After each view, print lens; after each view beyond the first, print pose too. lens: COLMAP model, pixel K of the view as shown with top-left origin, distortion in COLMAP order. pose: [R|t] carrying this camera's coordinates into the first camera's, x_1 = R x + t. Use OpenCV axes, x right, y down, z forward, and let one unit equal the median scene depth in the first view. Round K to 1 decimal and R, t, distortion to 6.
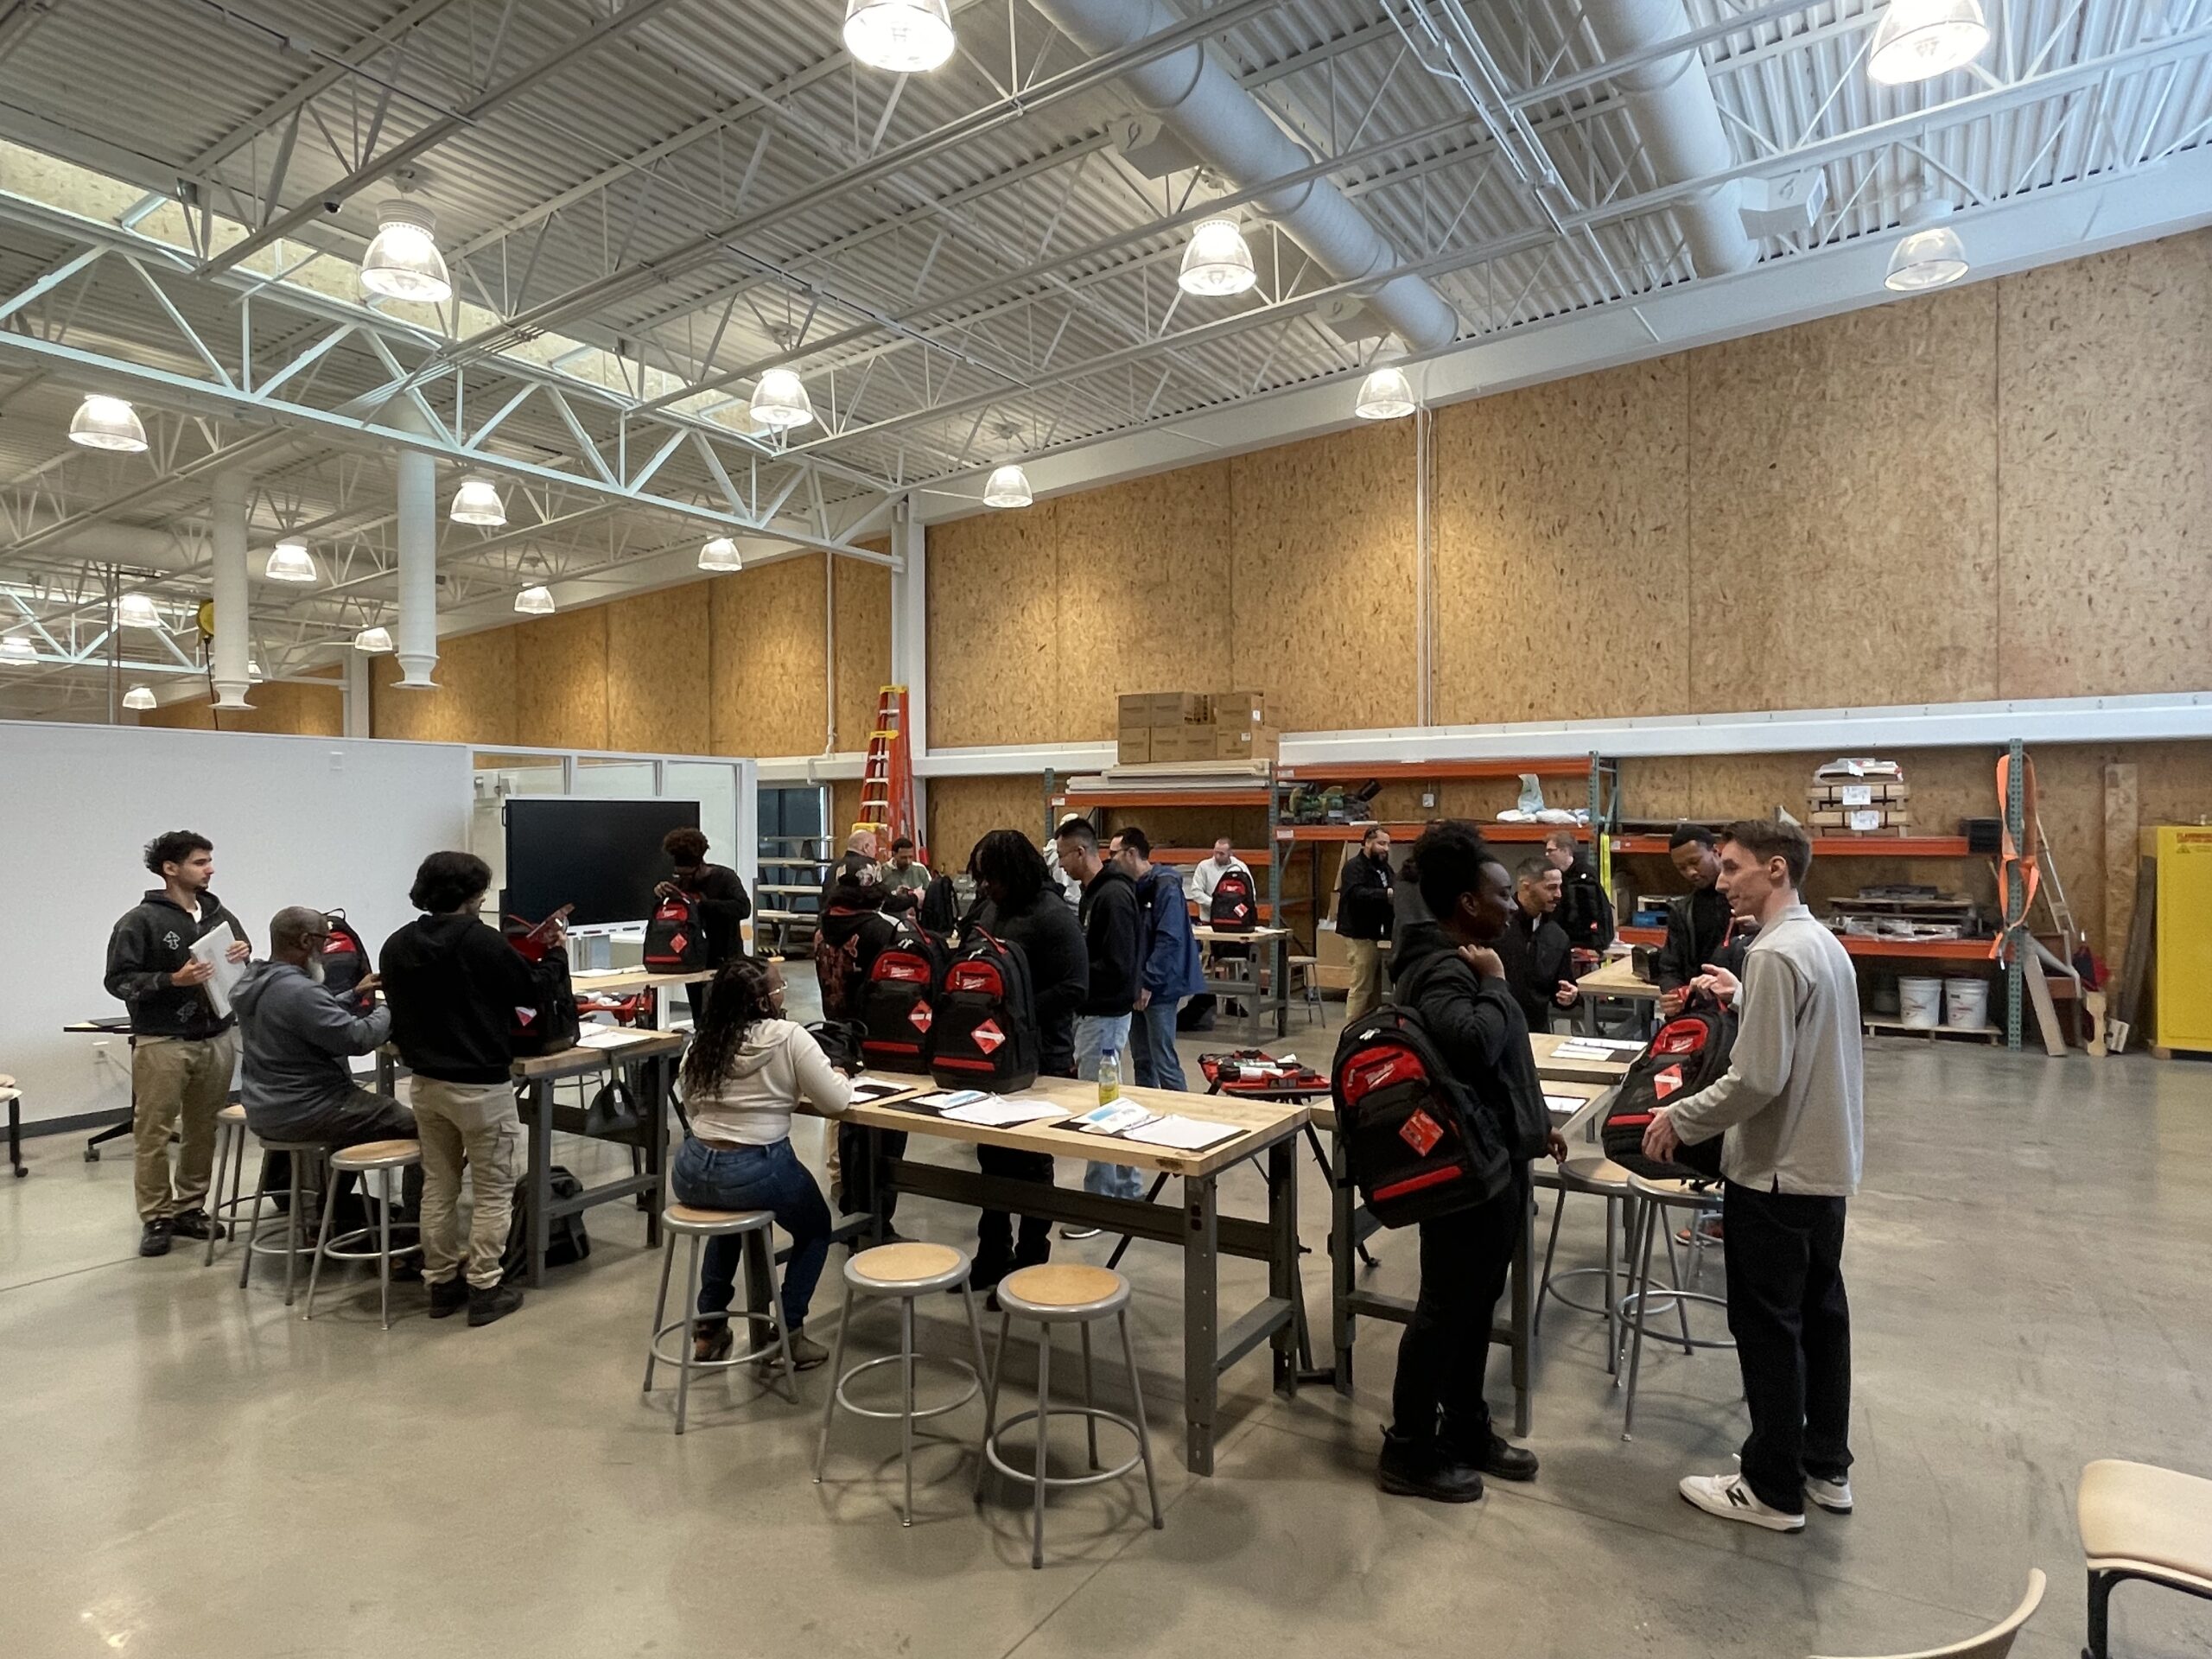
lens RADIAL K [[1295.7, 0, 1109.6], [0, 1295.7, 851.0], [0, 0, 1]] dist [0.002816, 0.001880]
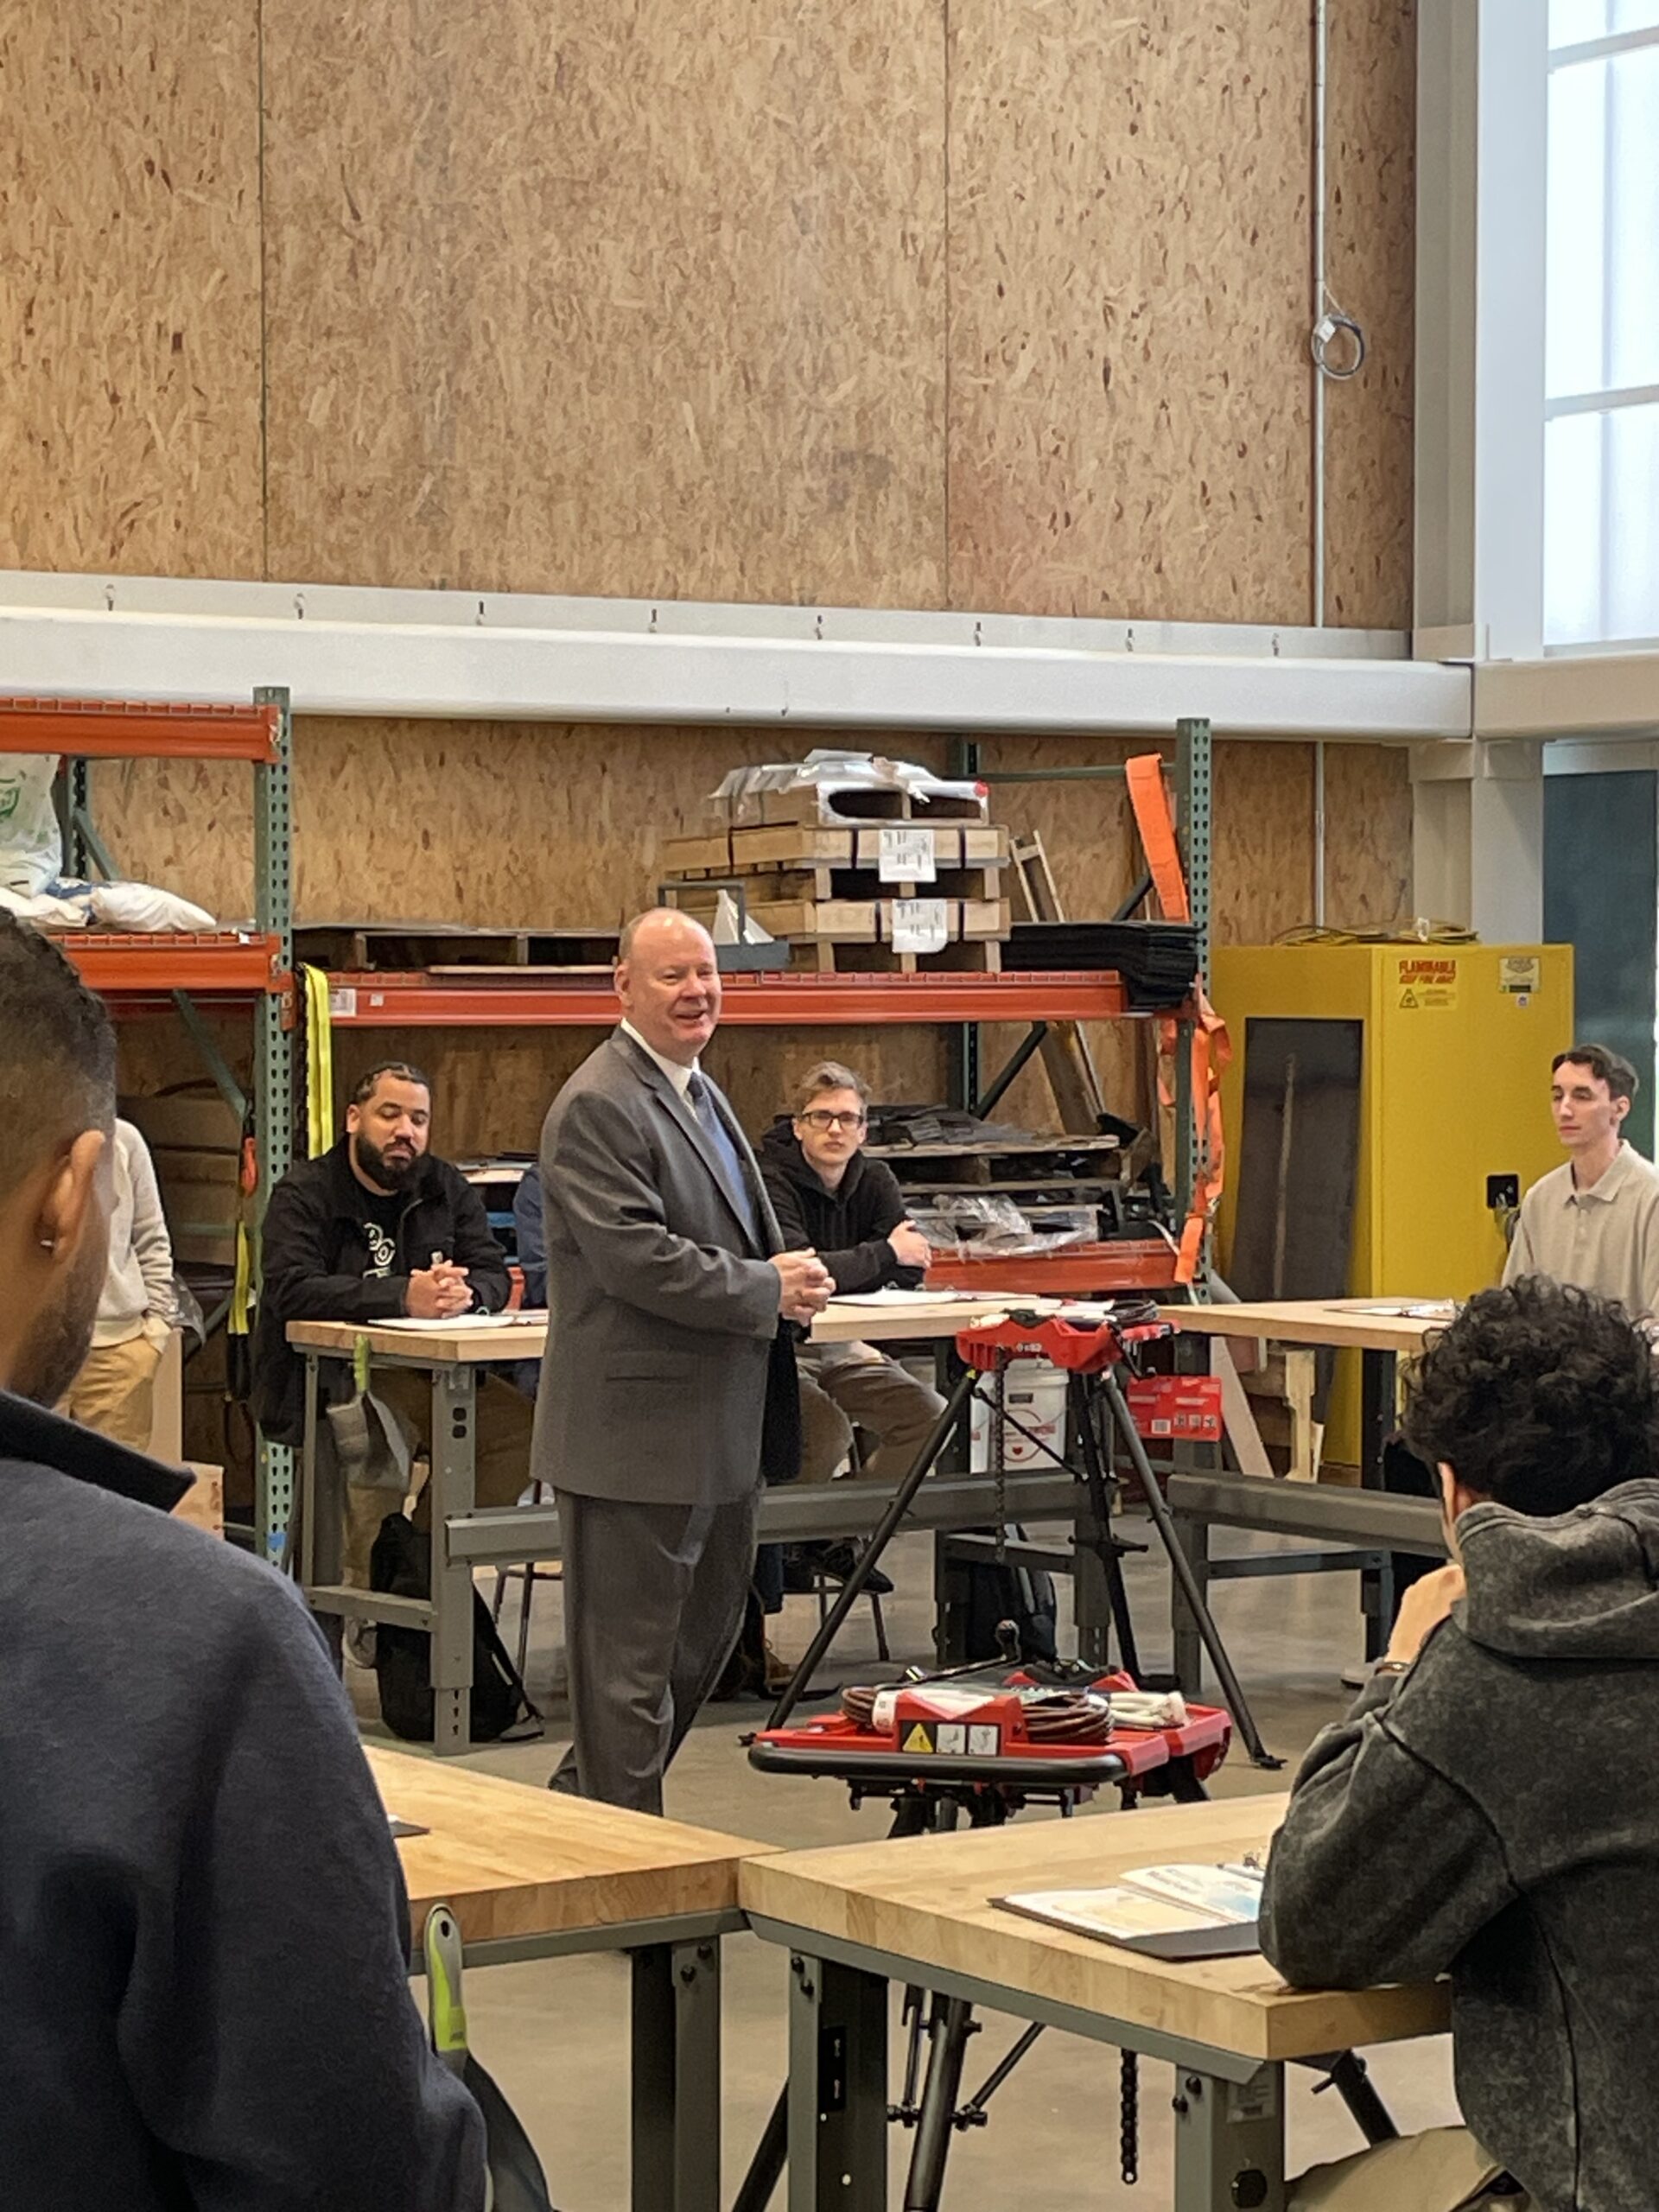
lens RADIAL K [[5138.1, 0, 893.1], [0, 5138.1, 1117.6], [0, 0, 1]] dist [0.179680, 0.000000]
pose [[0.410990, -0.024795, 0.911303, -0.606562], [0.020195, 0.999632, 0.018090, 0.002771], [-0.911416, 0.010969, 0.411340, 0.360399]]
